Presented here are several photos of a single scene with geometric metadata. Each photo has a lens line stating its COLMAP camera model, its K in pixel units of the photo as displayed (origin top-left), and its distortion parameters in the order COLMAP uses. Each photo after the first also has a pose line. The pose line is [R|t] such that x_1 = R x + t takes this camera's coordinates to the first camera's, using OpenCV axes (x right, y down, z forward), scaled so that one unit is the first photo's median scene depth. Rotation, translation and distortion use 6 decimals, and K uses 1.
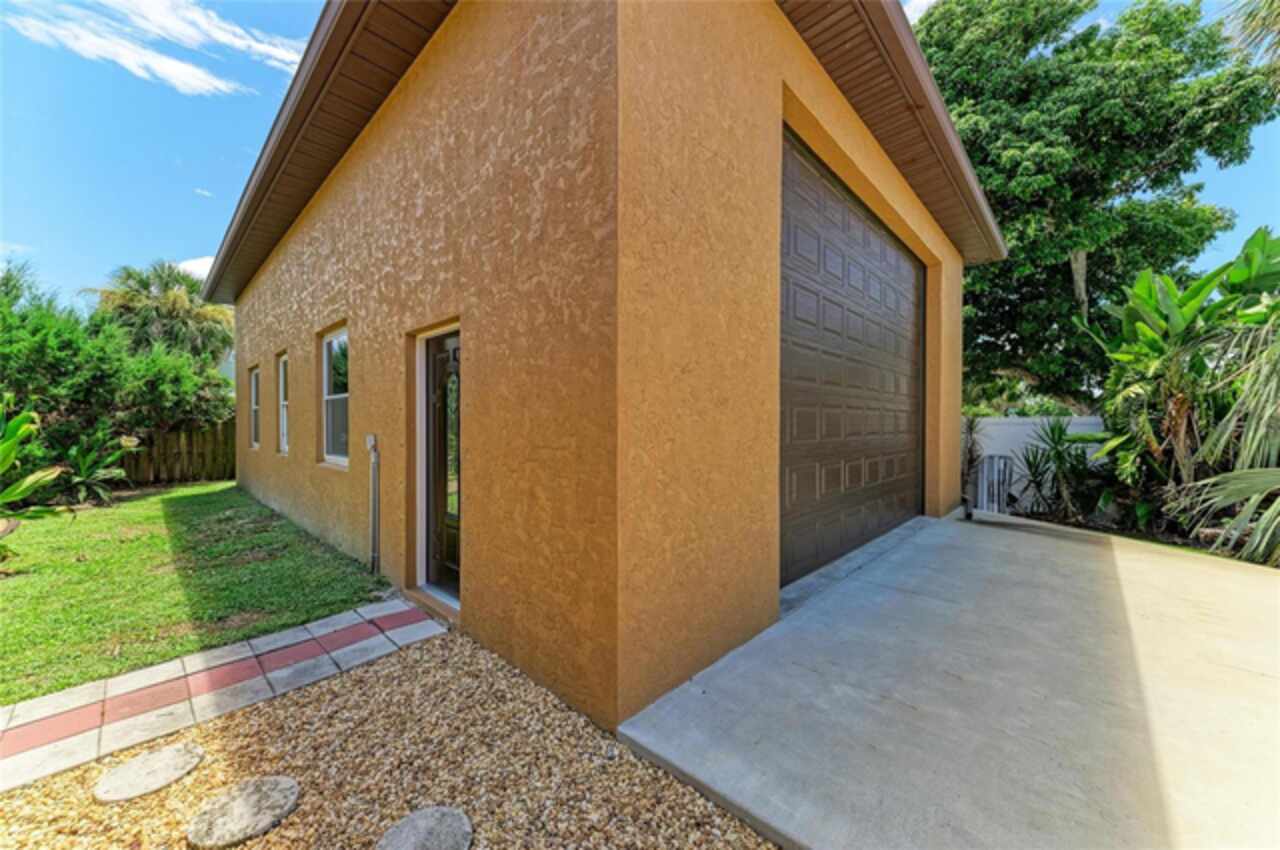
lens RADIAL K [[467.7, 0, 640.0], [0, 467.7, 425.0], [0, 0, 1]] dist [0.000402, -0.000134]
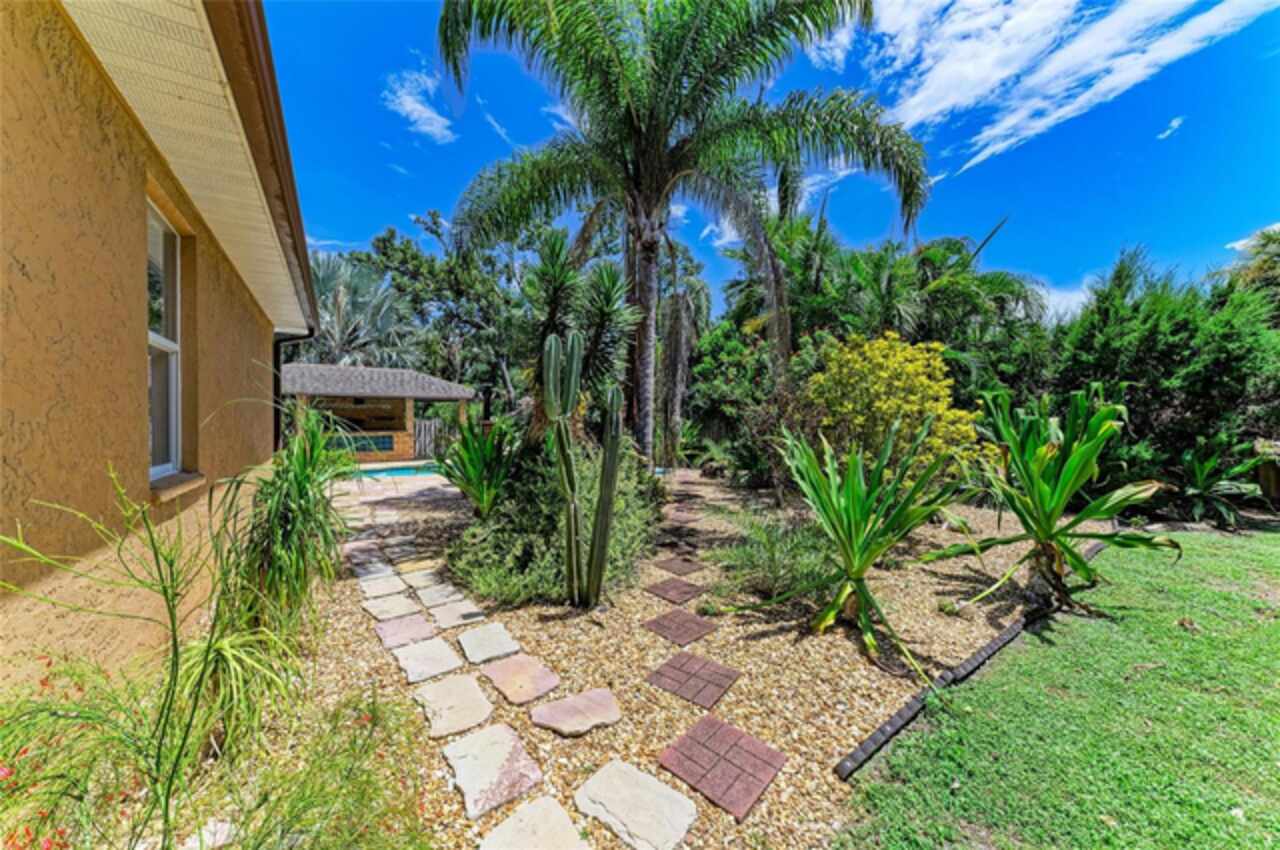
lens RADIAL K [[440.5, 0, 640.0], [0, 440.5, 425.0], [0, 0, 1]] dist [0.000996, 0.000026]
pose [[-0.210400, 0.006793, -0.977592, -0.250718], [-0.004181, 0.999960, 0.007849, 0.001012], [0.977606, 0.005739, -0.210363, 0.221059]]
